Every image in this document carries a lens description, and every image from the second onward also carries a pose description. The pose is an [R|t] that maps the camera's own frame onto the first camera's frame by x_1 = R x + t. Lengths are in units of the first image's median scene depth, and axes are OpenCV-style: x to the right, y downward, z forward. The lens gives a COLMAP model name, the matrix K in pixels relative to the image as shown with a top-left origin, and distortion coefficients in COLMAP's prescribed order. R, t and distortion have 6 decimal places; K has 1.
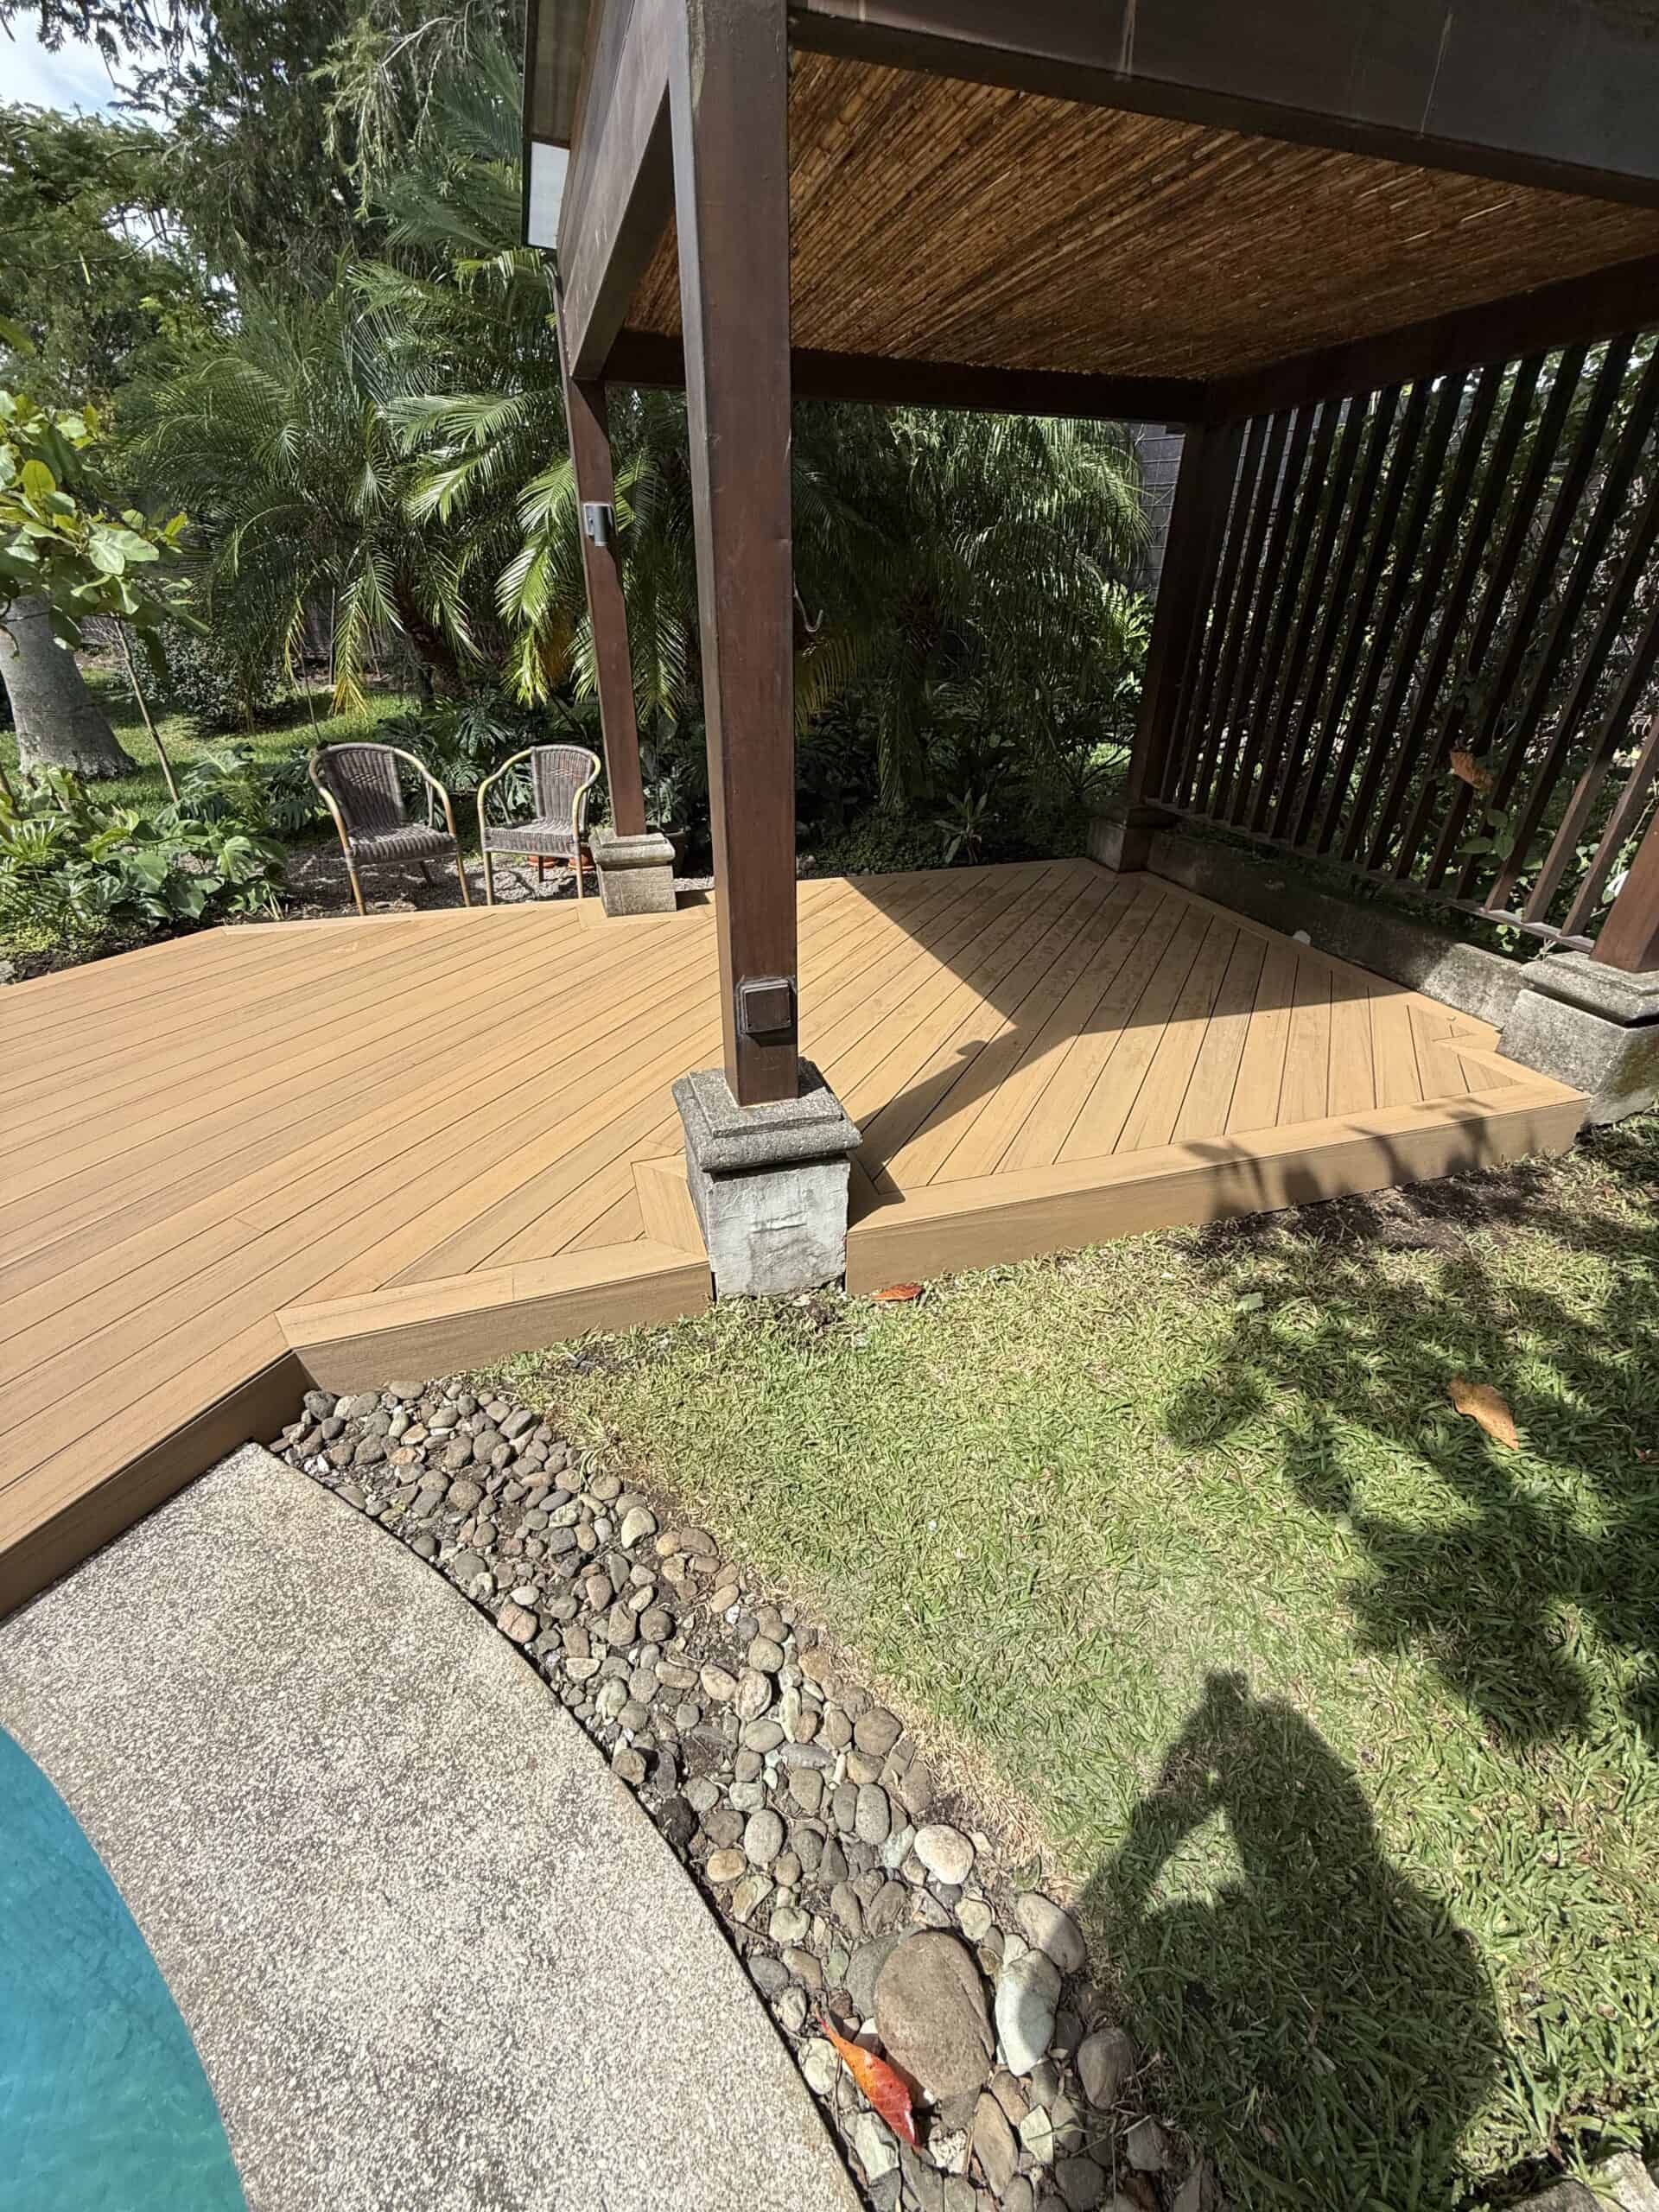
lens RADIAL K [[882.2, 0, 834.0], [0, 882.2, 1097.9], [0, 0, 1]] dist [-0.000256, -0.000047]
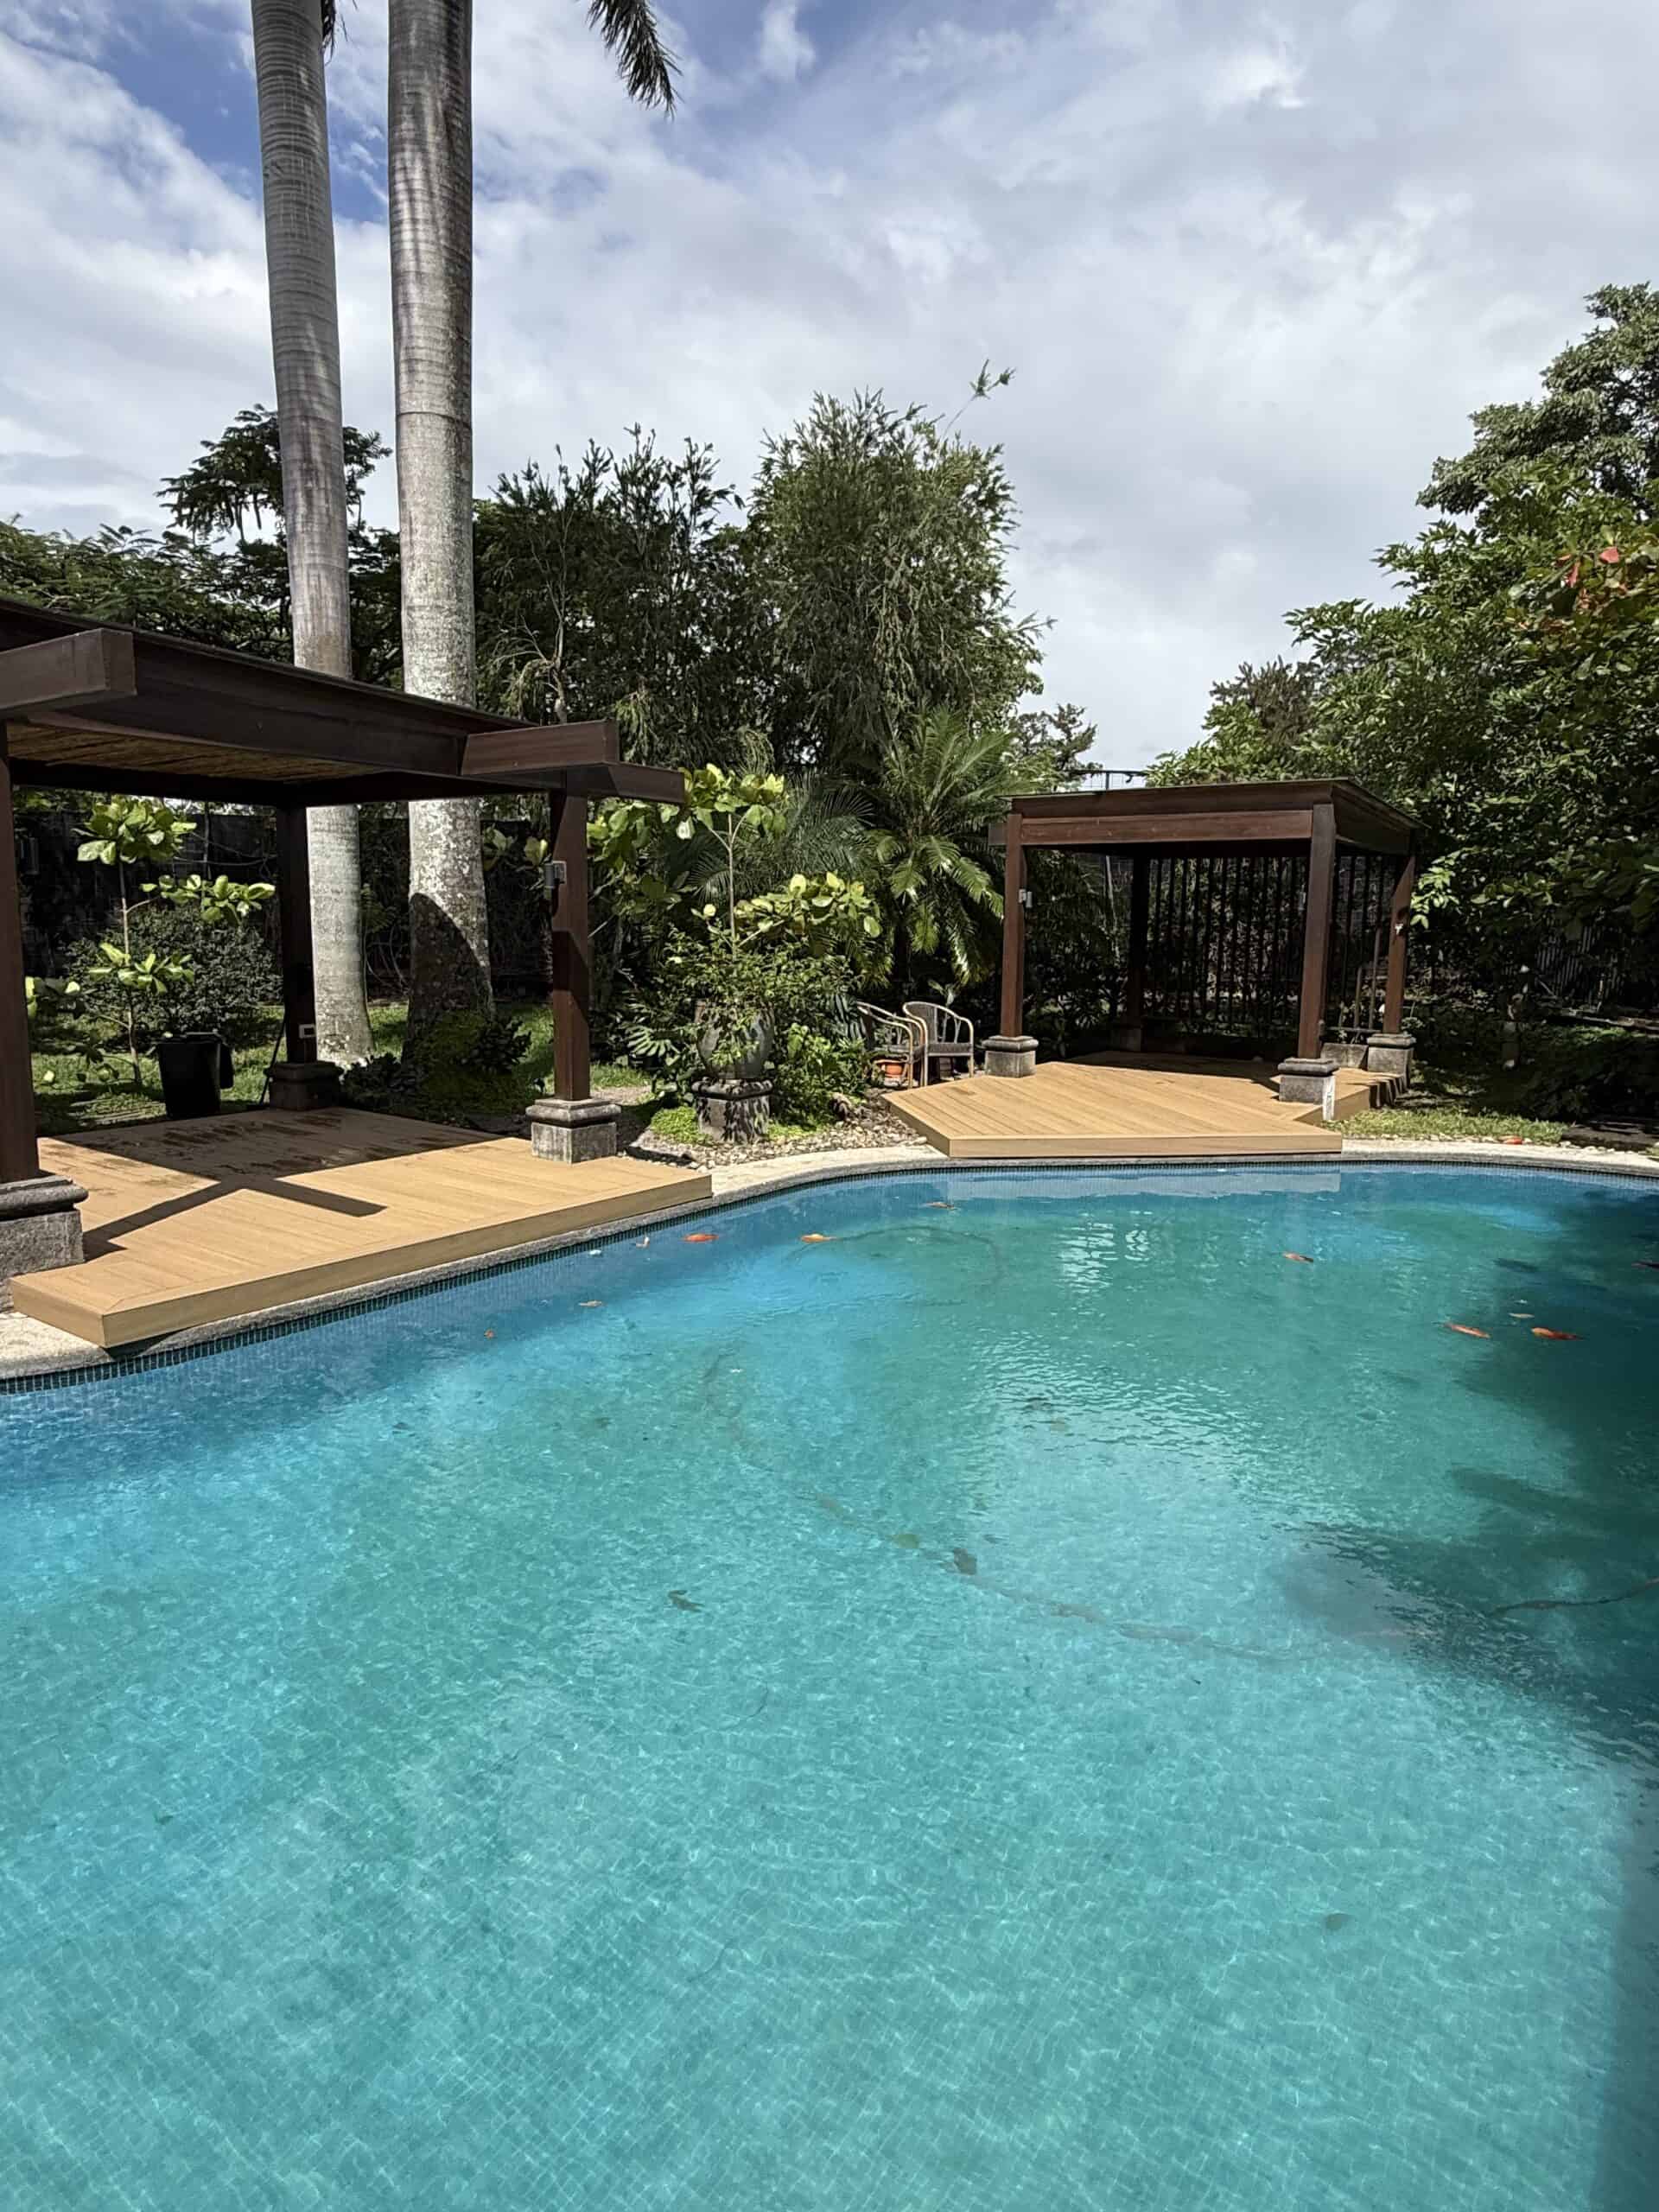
lens RADIAL K [[1279.2, 0, 824.7], [0, 1279.2, 1091.9], [0, 0, 1]] dist [-0.014464, 0.008548]
pose [[0.805551, -0.081192, 0.586937, -2.642148], [0.290974, 0.917107, -0.272487, 0.532964], [-0.516160, 0.390286, 0.762401, -1.014910]]
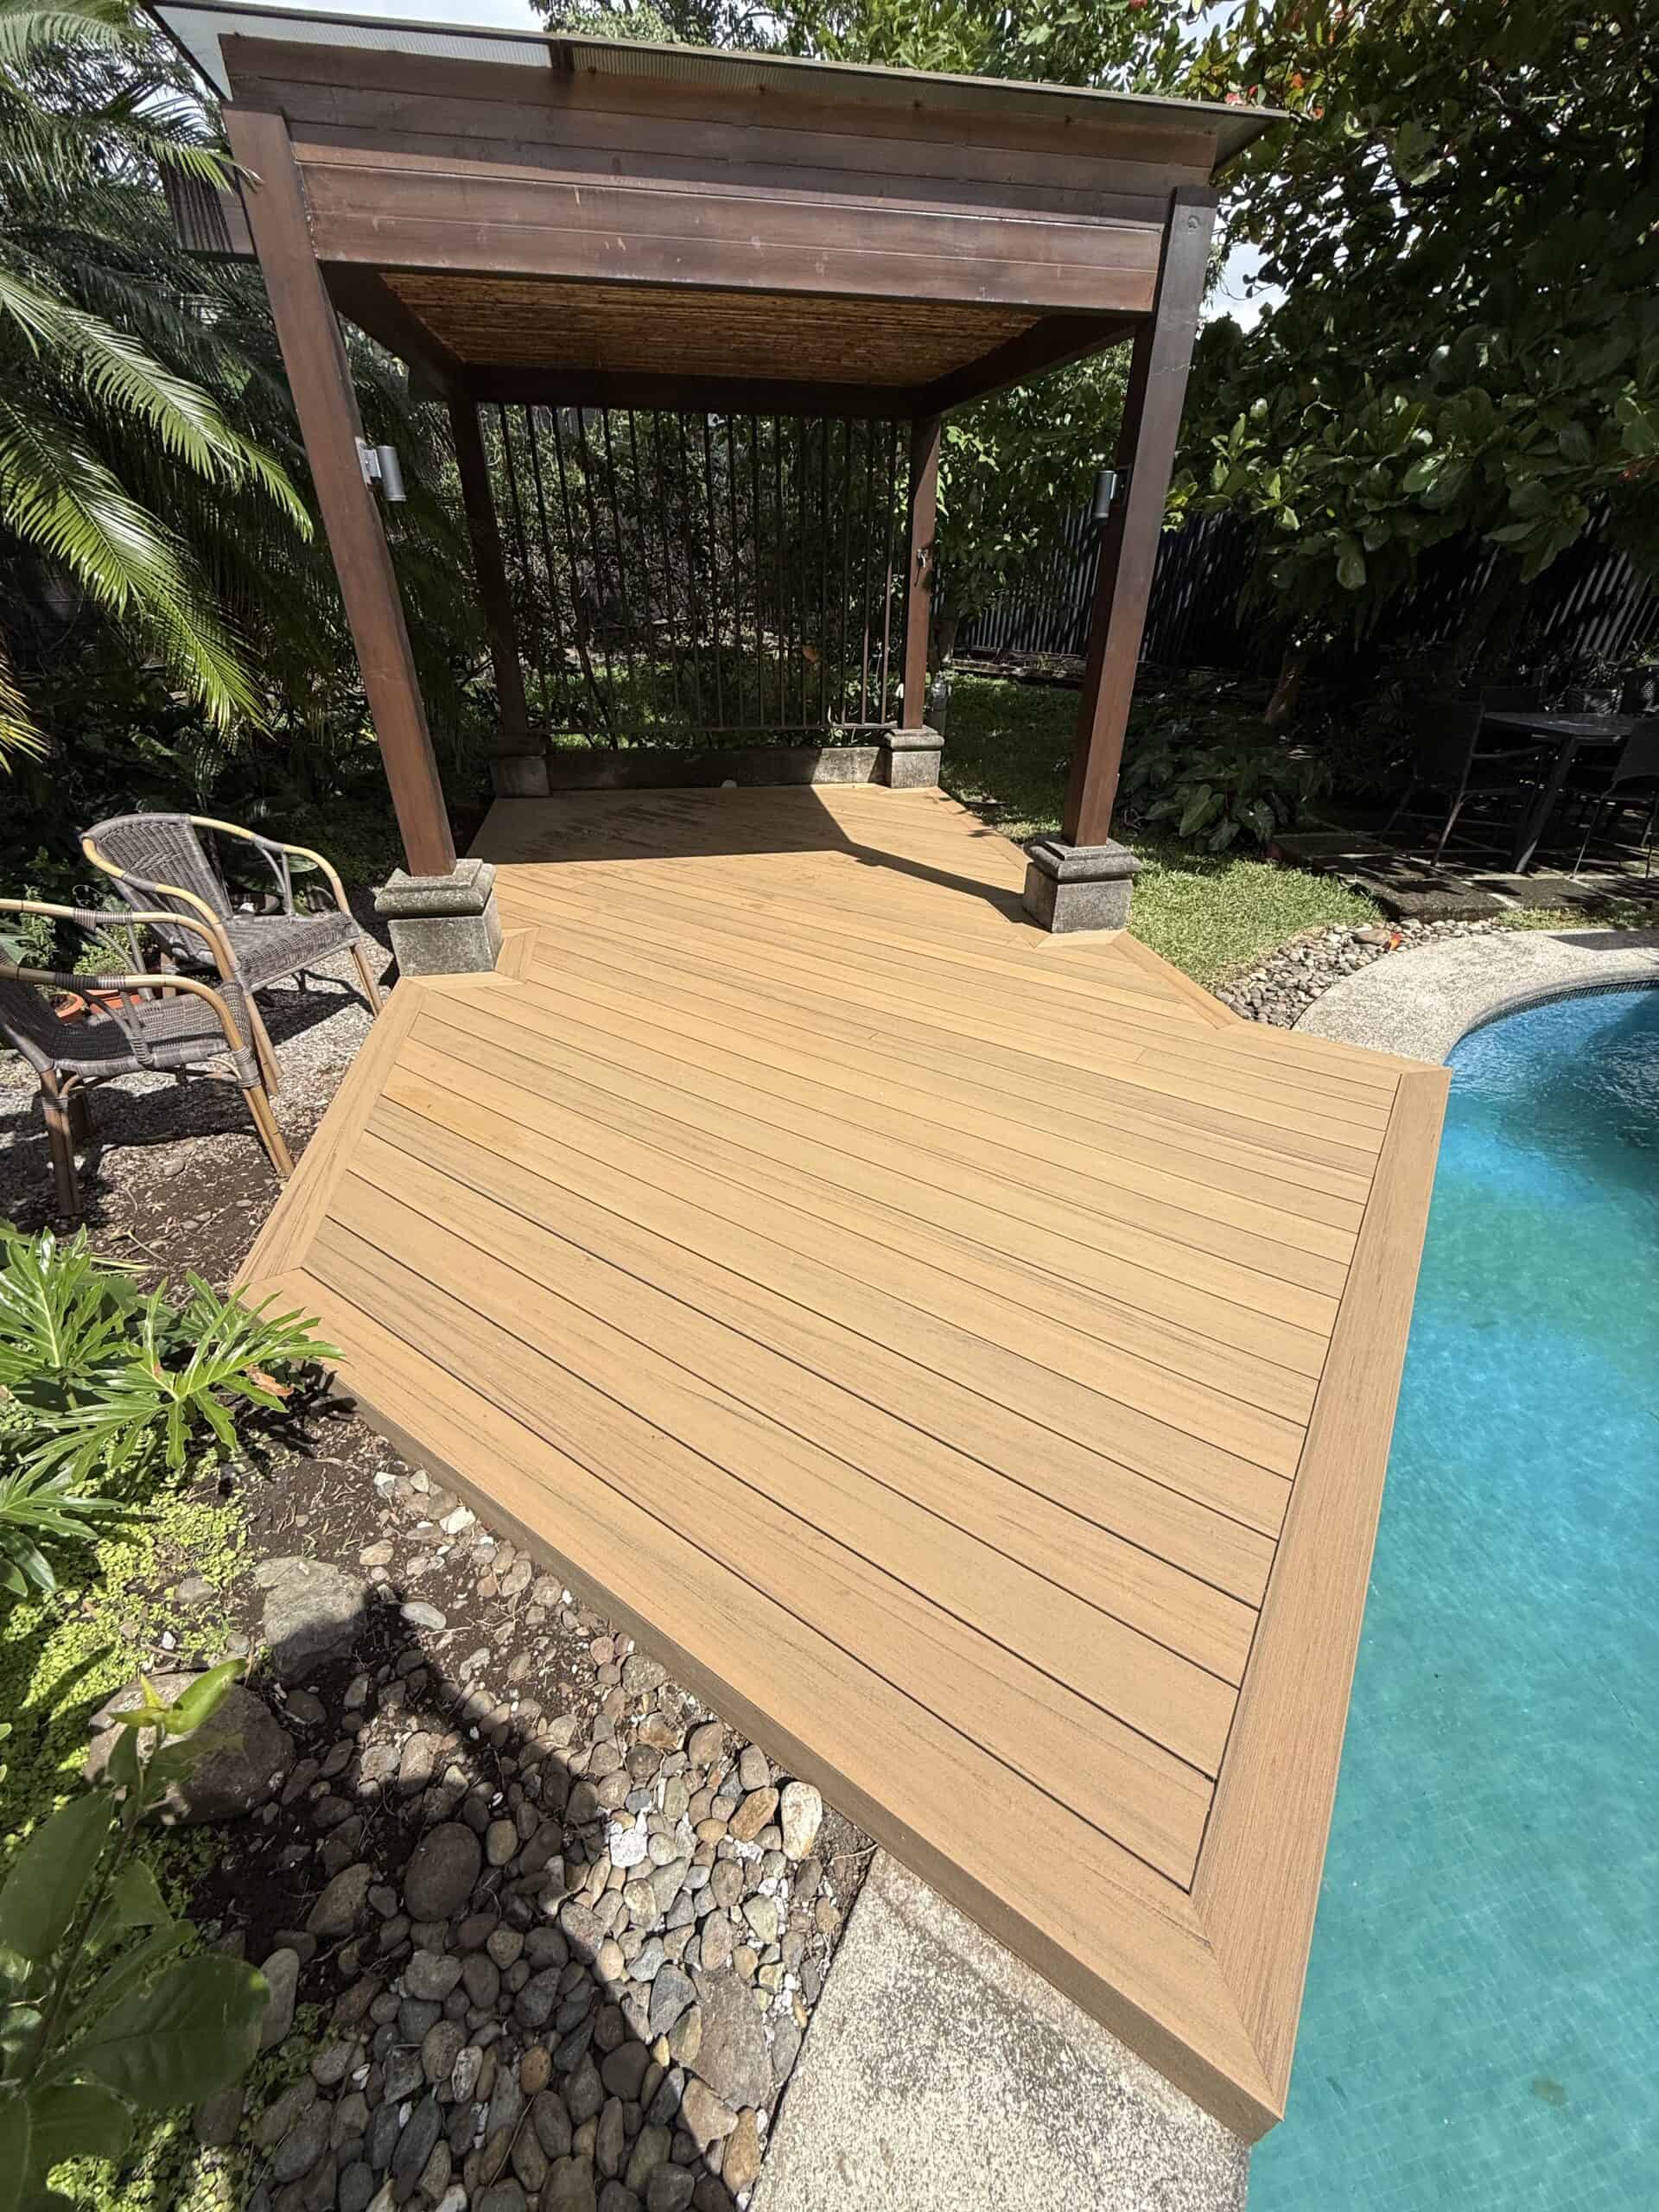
lens RADIAL K [[882.2, 0, 832.1], [0, 882.2, 1099.2], [0, 0, 1]] dist [-0.000256, -0.000047]
pose [[0.123135, -0.532409, 0.837483, -1.168400], [0.483773, 0.769045, 0.417772, -0.366529], [-0.866488, 0.353709, 0.352262, 0.593438]]
